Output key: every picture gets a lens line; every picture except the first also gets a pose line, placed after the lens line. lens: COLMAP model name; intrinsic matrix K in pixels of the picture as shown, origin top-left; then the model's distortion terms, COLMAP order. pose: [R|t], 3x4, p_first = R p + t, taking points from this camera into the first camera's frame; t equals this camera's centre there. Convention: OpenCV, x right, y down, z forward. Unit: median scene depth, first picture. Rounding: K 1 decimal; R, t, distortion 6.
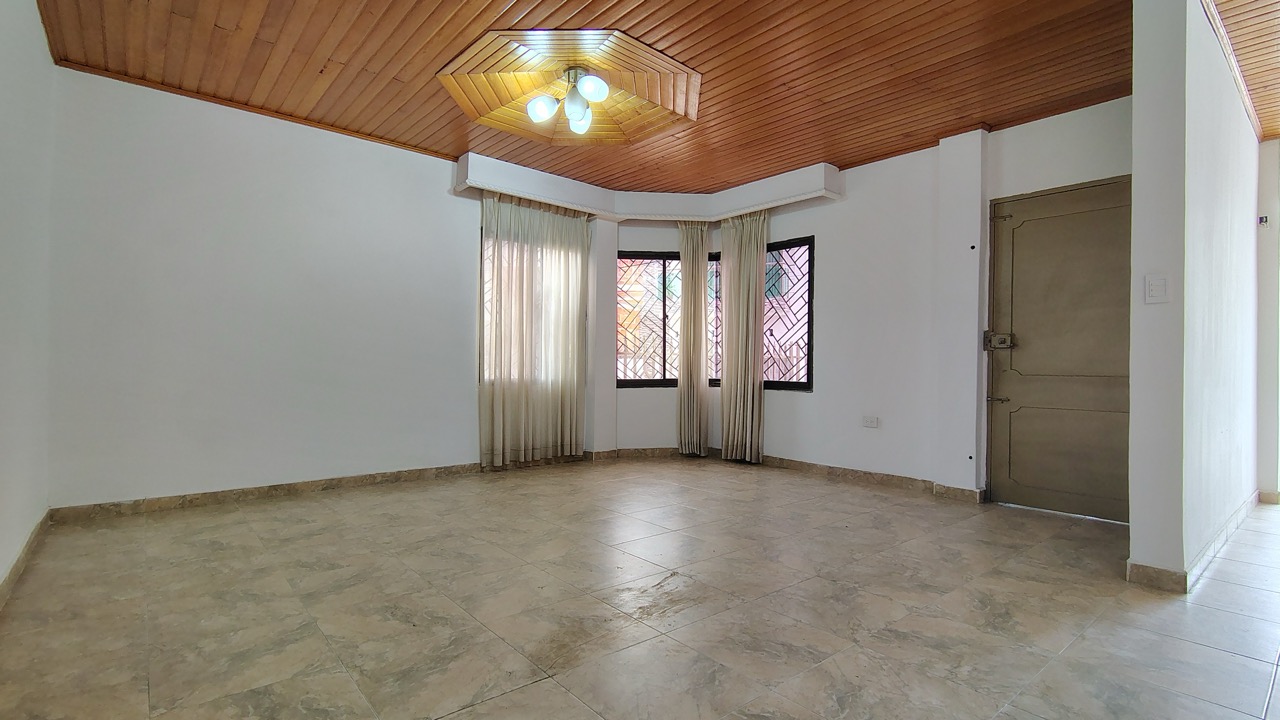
lens RADIAL K [[602.8, 0, 642.2], [0, 602.8, 361.0], [0, 0, 1]] dist [0.000347, 0.000963]
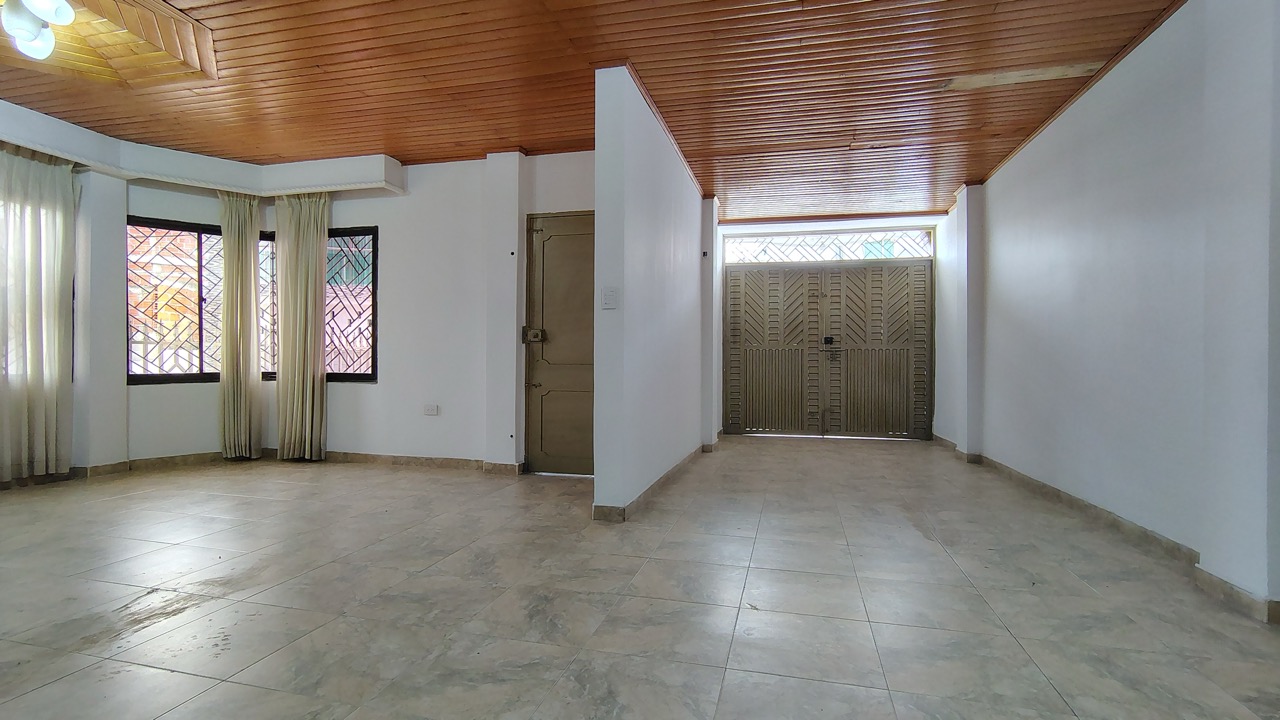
lens RADIAL K [[602.8, 0, 639.3], [0, 602.8, 364.7], [0, 0, 1]] dist [0.000347, 0.000963]
pose [[0.821508, -0.010171, 0.570106, 0.073062], [-0.001666, 0.999794, 0.020238, -0.000244], [-0.570194, -0.017576, 0.821322, -0.070955]]
